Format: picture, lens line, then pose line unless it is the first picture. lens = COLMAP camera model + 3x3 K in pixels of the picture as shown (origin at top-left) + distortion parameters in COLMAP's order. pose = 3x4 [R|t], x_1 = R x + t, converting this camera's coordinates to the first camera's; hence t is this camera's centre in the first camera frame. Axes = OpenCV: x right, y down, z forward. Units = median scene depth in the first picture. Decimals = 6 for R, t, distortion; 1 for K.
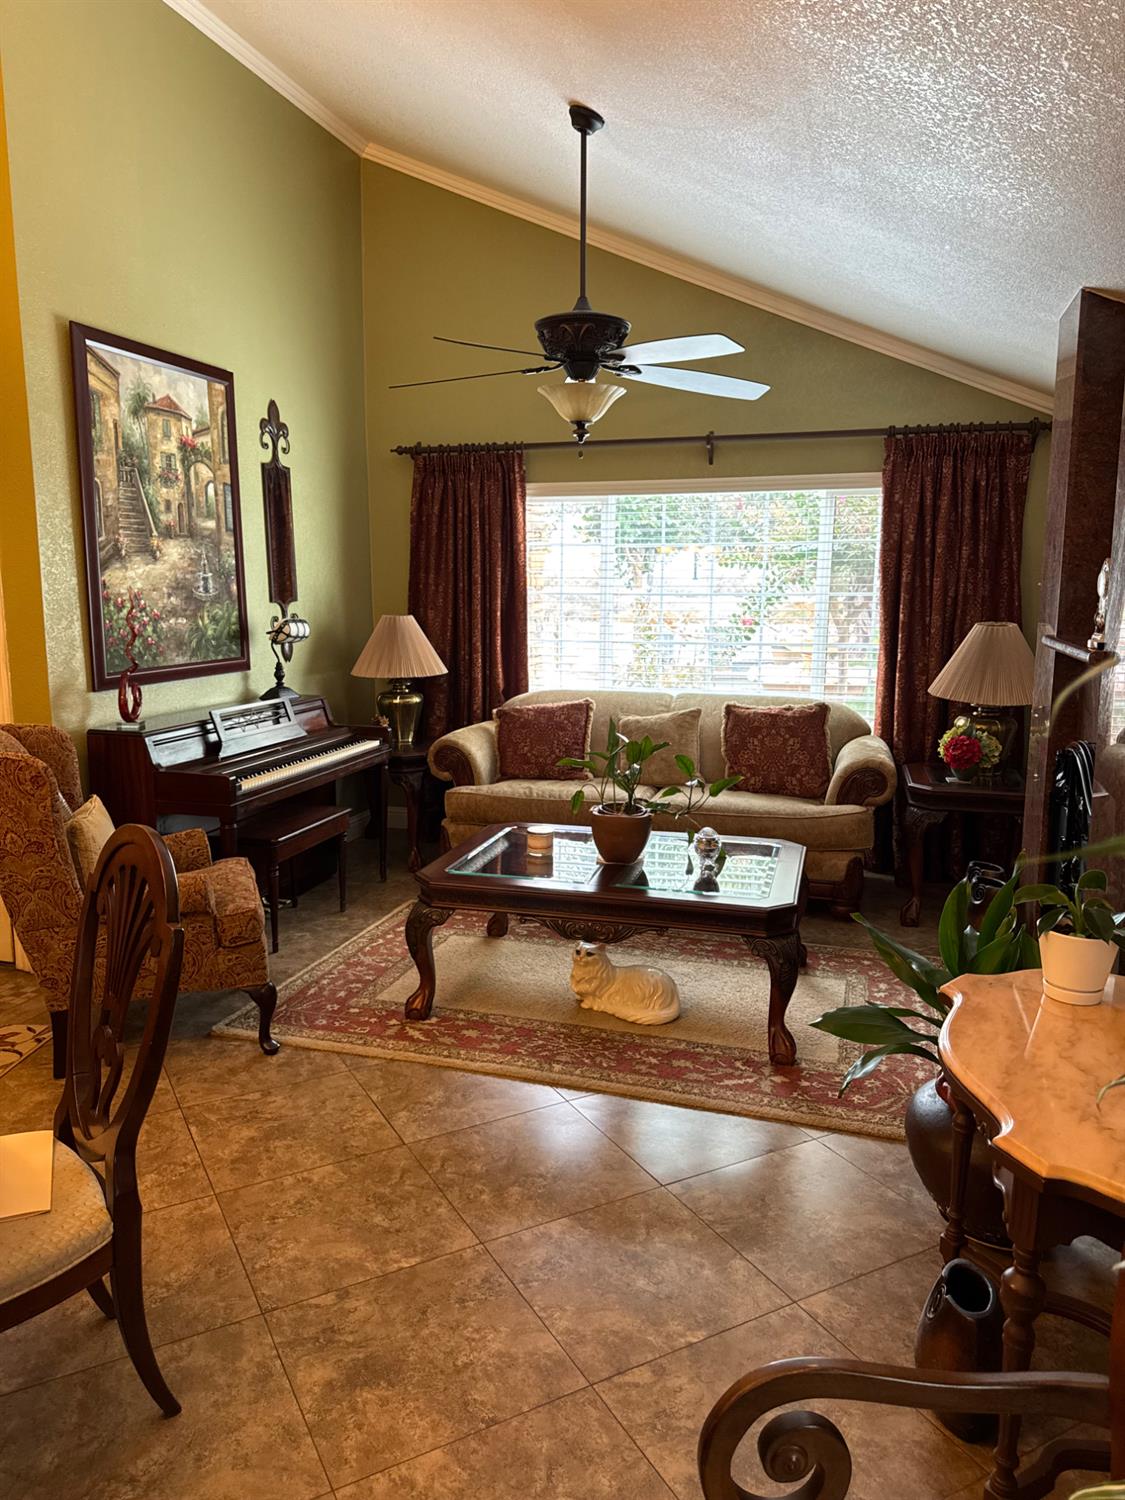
lens RADIAL K [[1069.4, 0, 560.0], [0, 1069.4, 759.7], [0, 0, 1]] dist [0.047542, -0.048968]
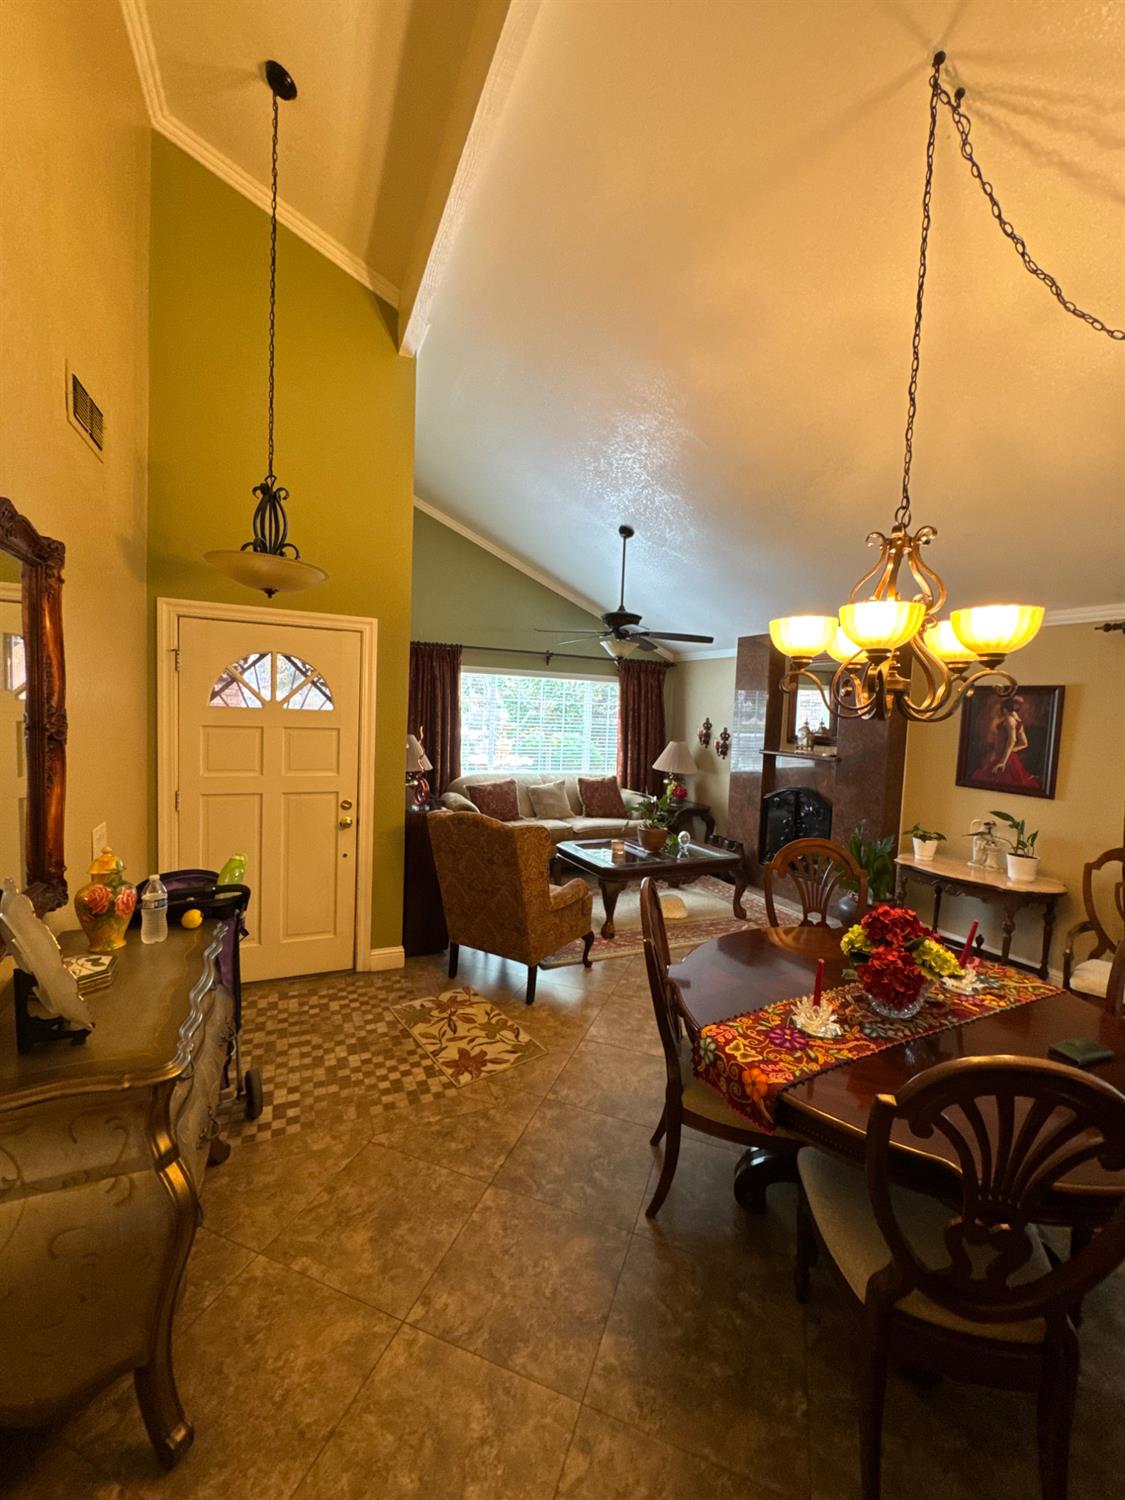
lens RADIAL K [[600.2, 0, 566.8], [0, 600.2, 750.2], [0, 0, 1]] dist [-0.001829, 0.001885]
pose [[0.745581, -0.015396, 0.666237, -0.720453], [0.066963, 0.996404, -0.051912, -0.049801], [-0.663042, 0.083318, 0.743931, 0.117994]]
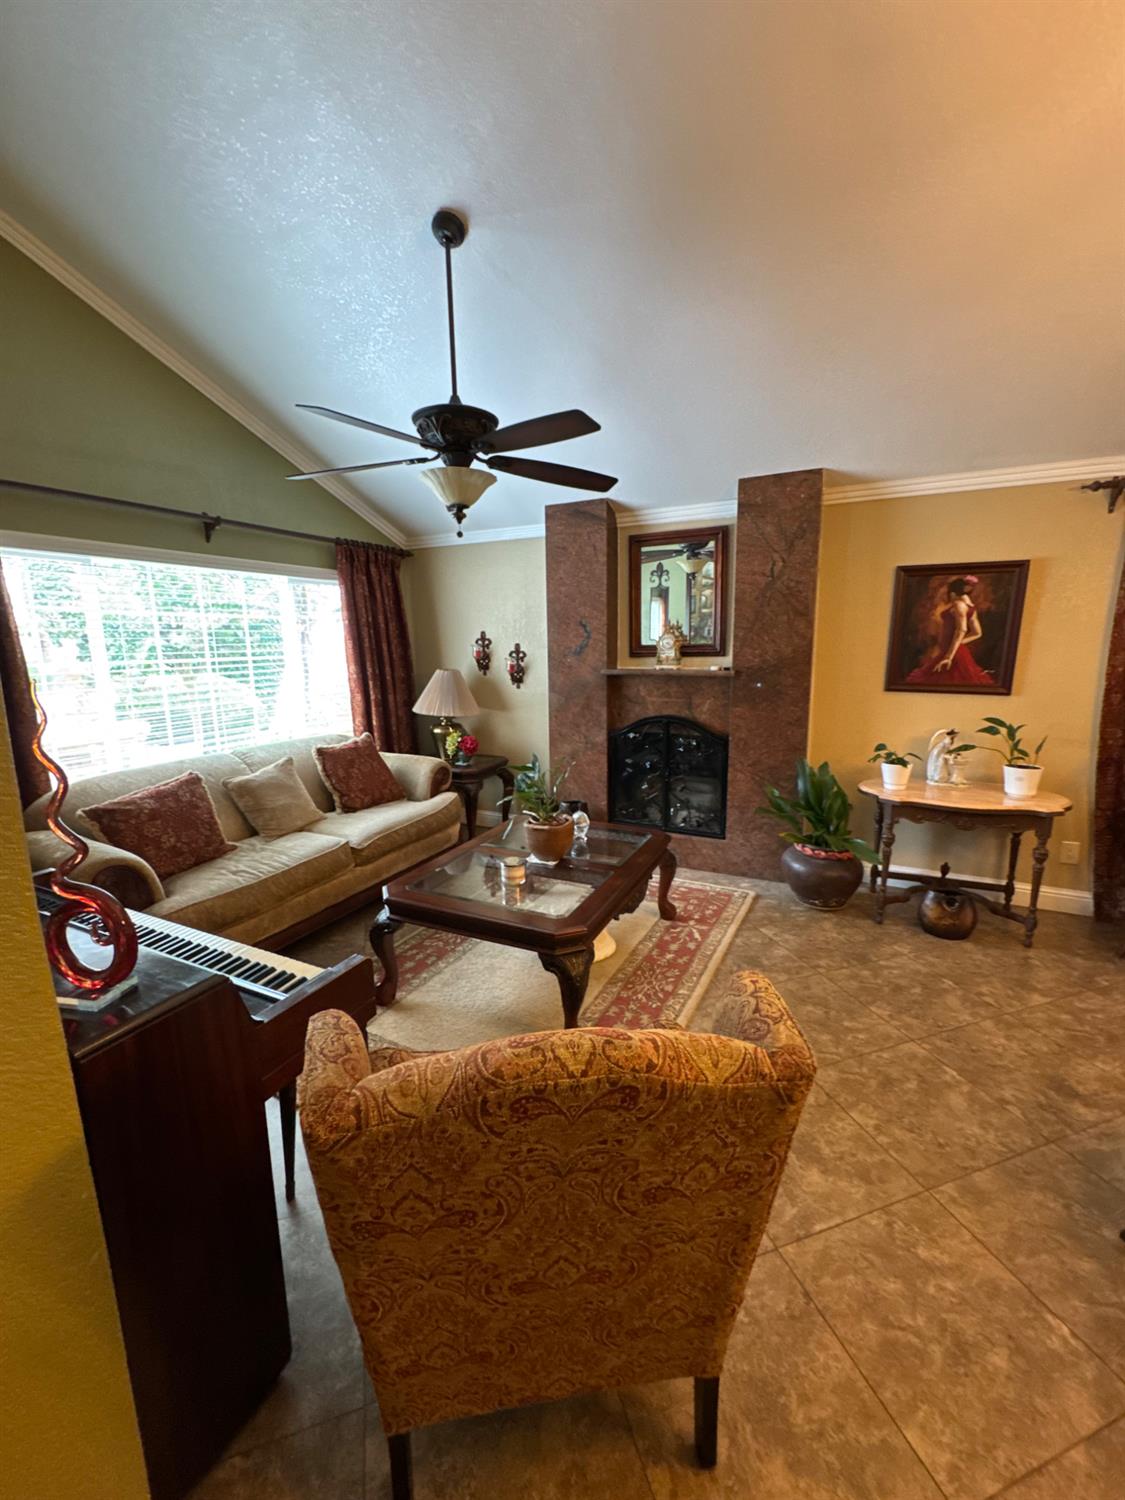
lens RADIAL K [[600.2, 0, 565.0], [0, 600.2, 747.1], [0, 0, 1]] dist [-0.001829, 0.001885]
pose [[0.175286, -0.179757, 0.967968, -0.492773], [0.172803, 0.973544, 0.149500, -0.114666], [-0.969234, 0.141062, 0.201711, 0.633422]]
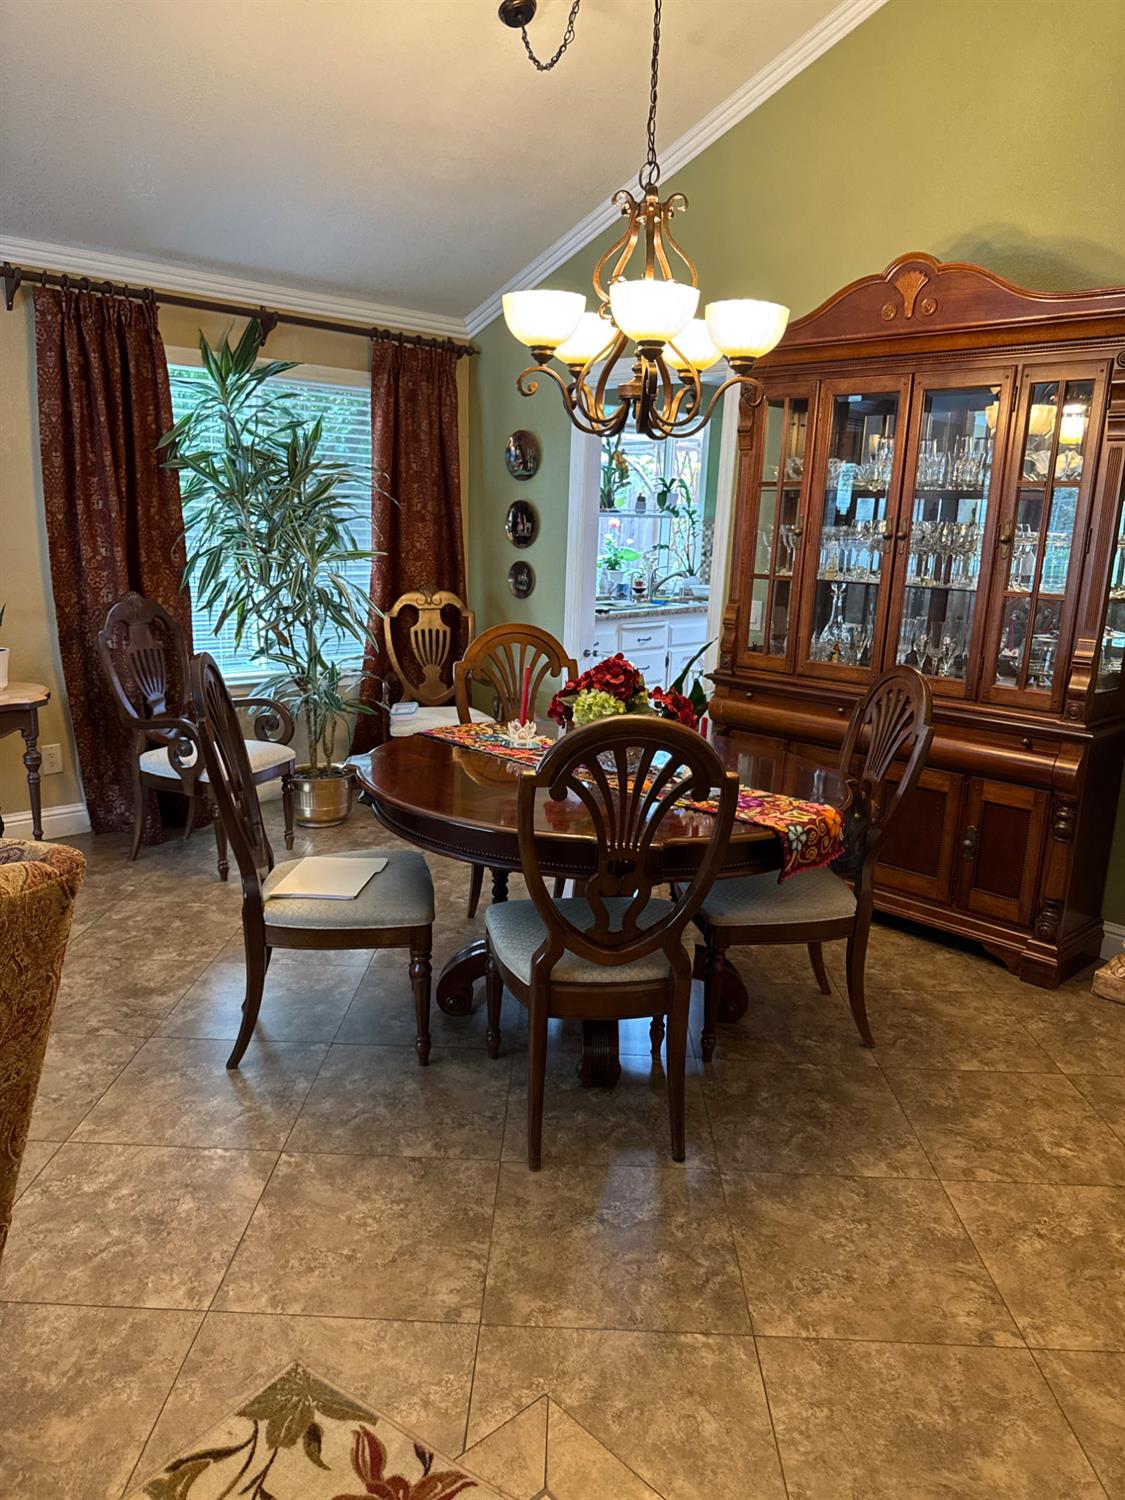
lens RADIAL K [[1069.4, 0, 562.9], [0, 1069.4, 756.7], [0, 0, 1]] dist [0.047542, -0.048968]
pose [[-0.872563, -0.140599, 0.467831, -0.582309], [0.042576, 0.932153, 0.359552, -0.119305], [-0.486643, 0.333650, -0.807376, 0.770555]]
